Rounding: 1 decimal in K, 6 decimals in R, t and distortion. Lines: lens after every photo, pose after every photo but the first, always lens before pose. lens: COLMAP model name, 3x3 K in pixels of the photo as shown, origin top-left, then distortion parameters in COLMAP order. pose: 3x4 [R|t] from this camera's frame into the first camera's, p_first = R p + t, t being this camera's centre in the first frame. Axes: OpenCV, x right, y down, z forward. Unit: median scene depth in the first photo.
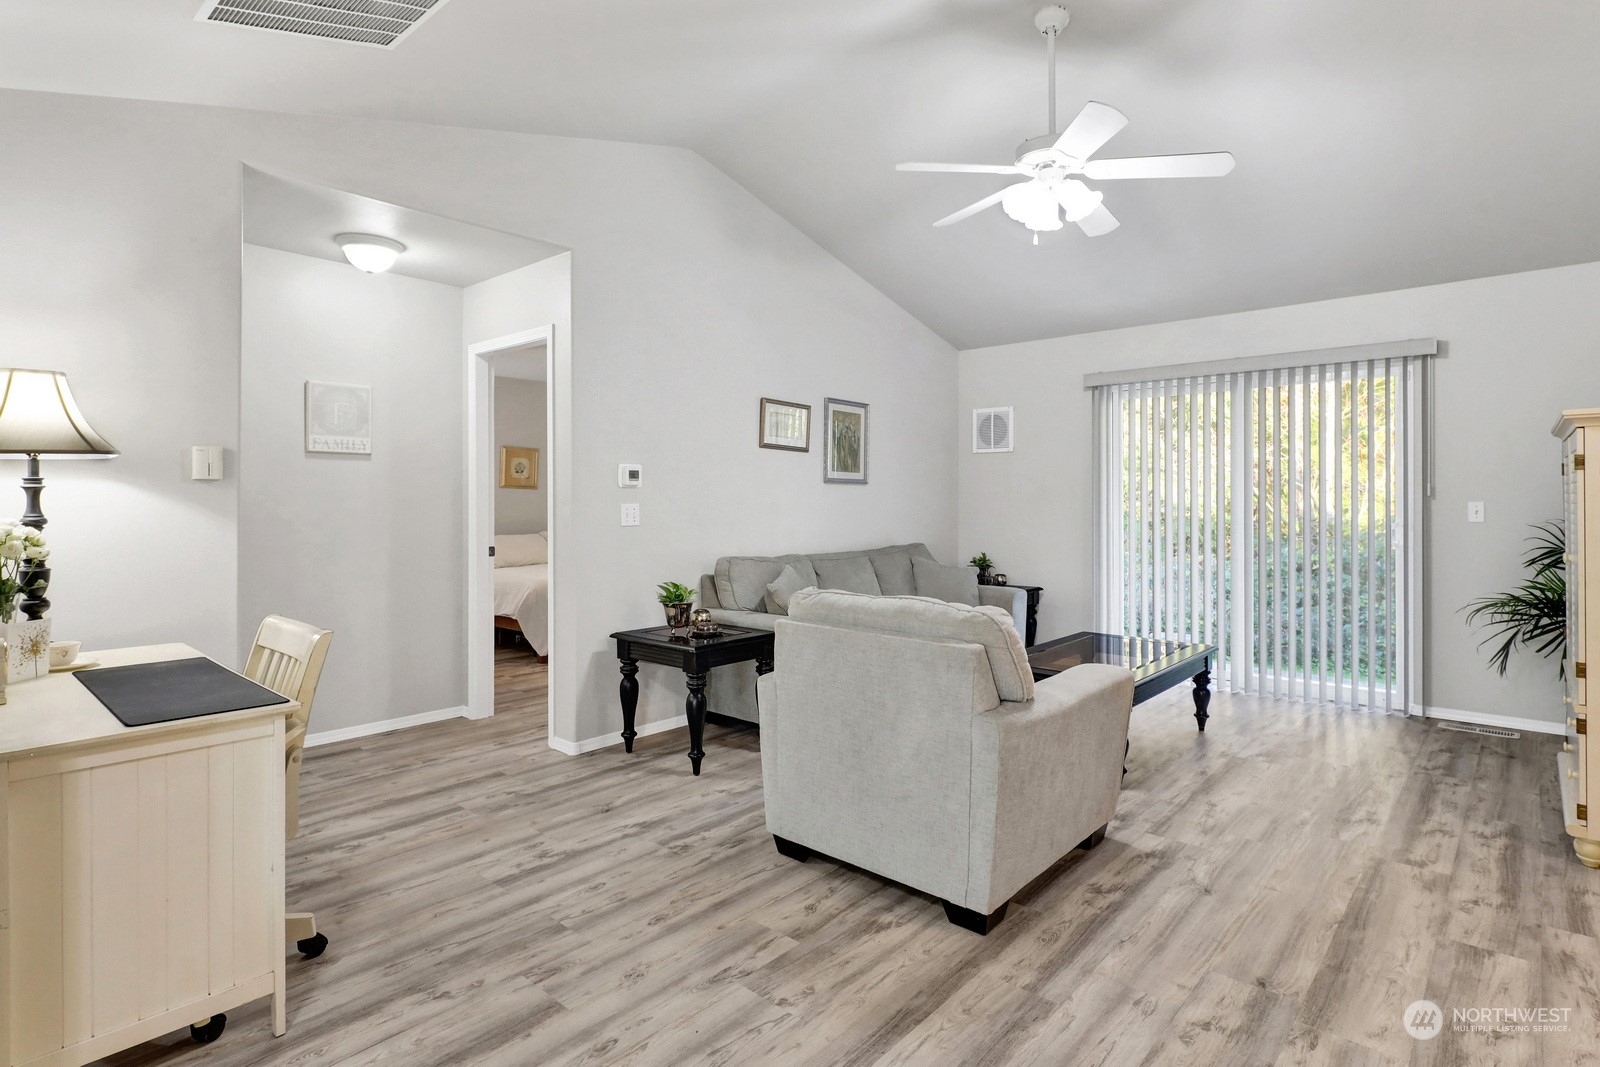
lens RADIAL K [[812.2, 0, 799.4], [0, 812.2, 494.7], [0, 0, 1]] dist [0.001724, 0.000451]
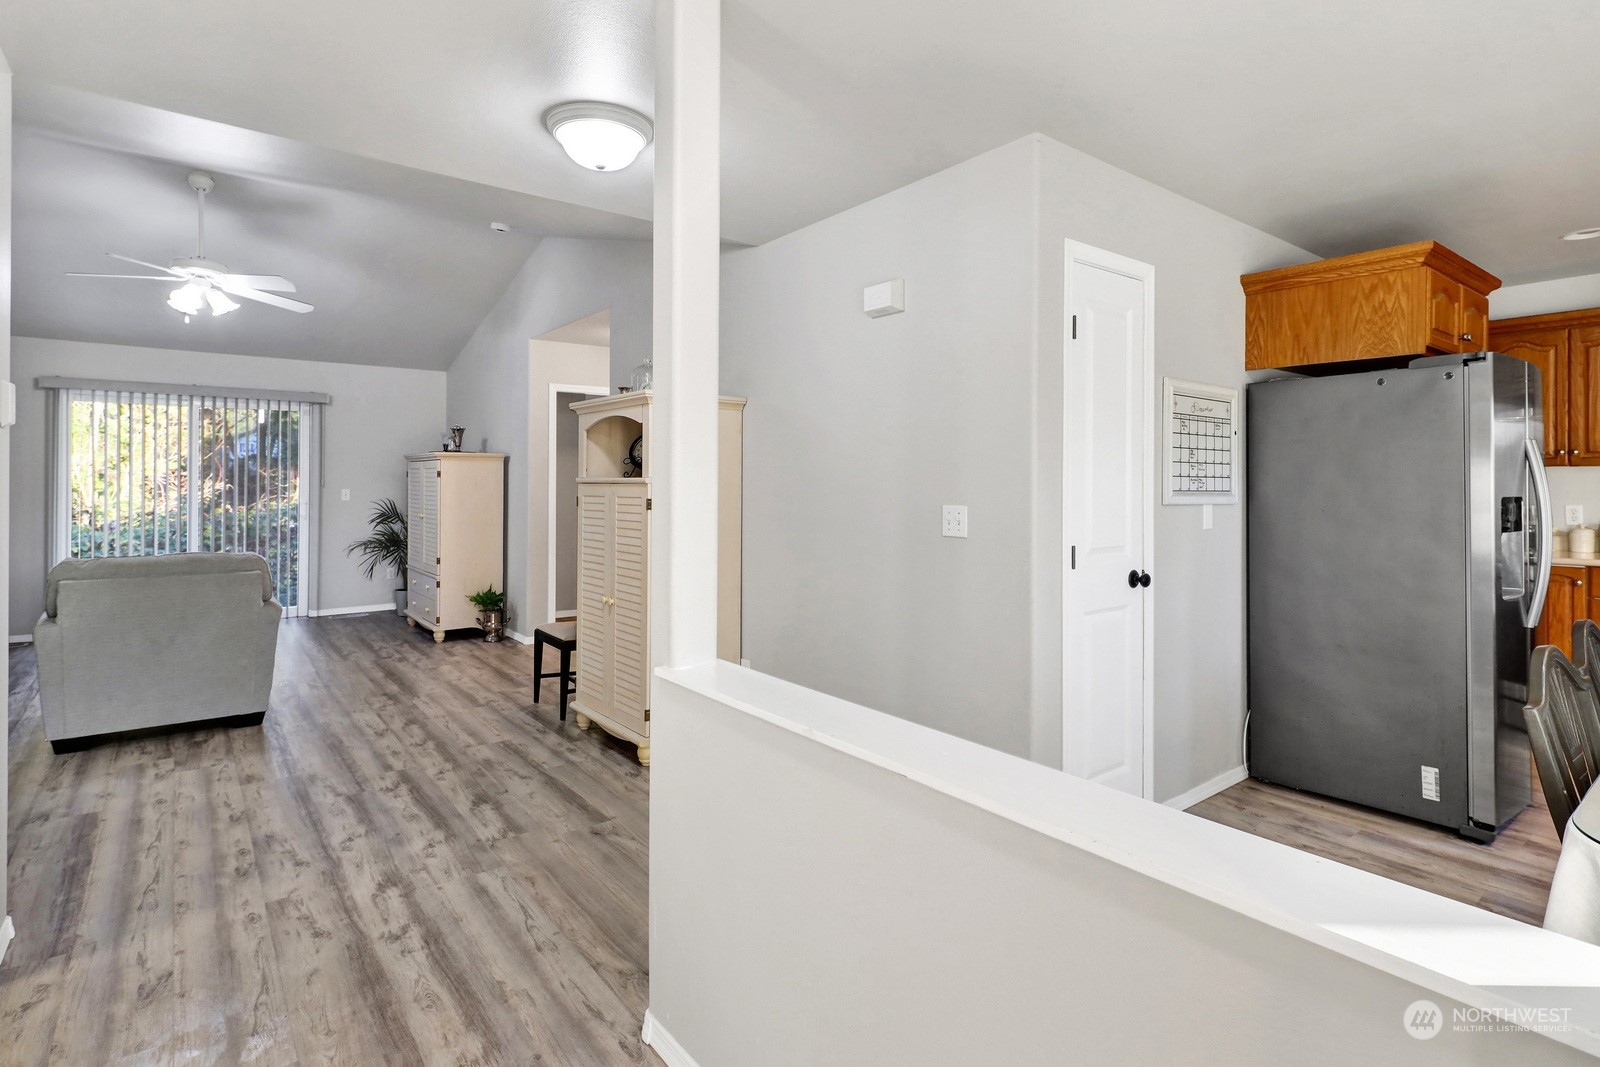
lens RADIAL K [[812.2, 0, 799.4], [0, 812.2, 494.7], [0, 0, 1]] dist [0.001724, 0.000451]
pose [[0.178994, -0.012803, 0.983767, -0.795903], [-0.007969, 0.999864, 0.014462, -0.014023], [-0.983818, -0.010429, 0.178868, -0.318264]]
